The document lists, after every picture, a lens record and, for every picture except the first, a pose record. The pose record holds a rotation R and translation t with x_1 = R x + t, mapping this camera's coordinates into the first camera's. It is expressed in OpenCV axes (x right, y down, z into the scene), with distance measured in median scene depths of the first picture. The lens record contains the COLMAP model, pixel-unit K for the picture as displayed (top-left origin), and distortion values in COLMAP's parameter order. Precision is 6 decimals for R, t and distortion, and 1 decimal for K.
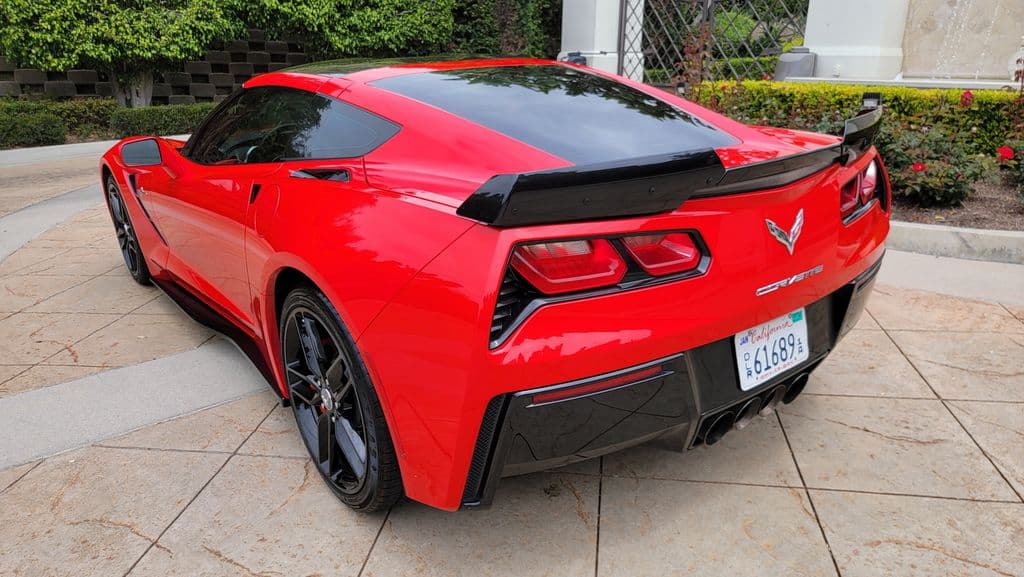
lens RADIAL K [[711.5, 0, 517.1], [0, 711.5, 293.6], [0, 0, 1]] dist [0.066015, -0.055546]
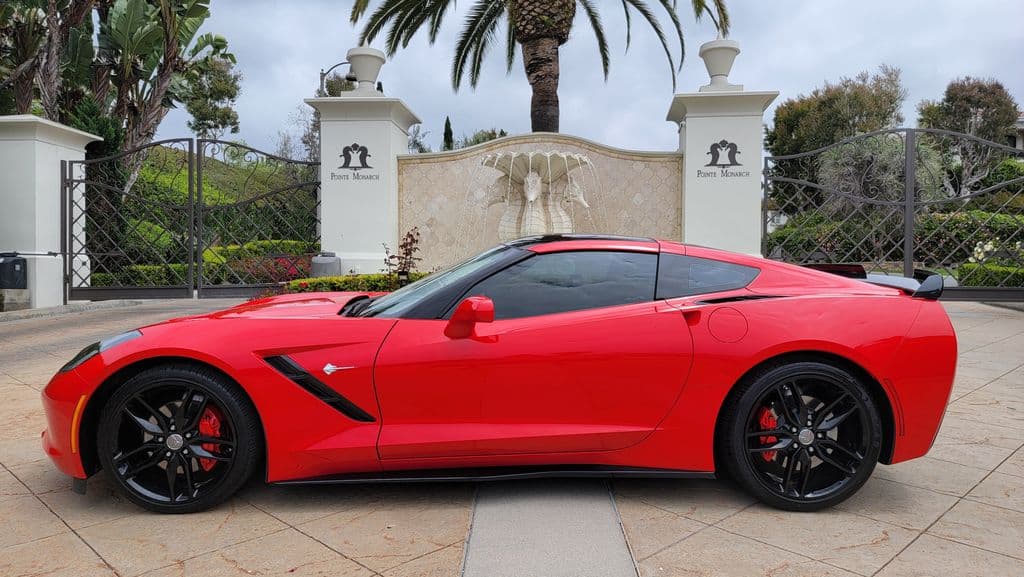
lens RADIAL K [[711.5, 0, 533.0], [0, 711.5, 295.8], [0, 0, 1]] dist [0.066015, -0.055546]
pose [[0.597212, -0.023243, 0.801747, -0.284379], [0.247962, 0.955965, -0.156990, -0.006667], [-0.762793, 0.292559, 0.576677, 0.077746]]
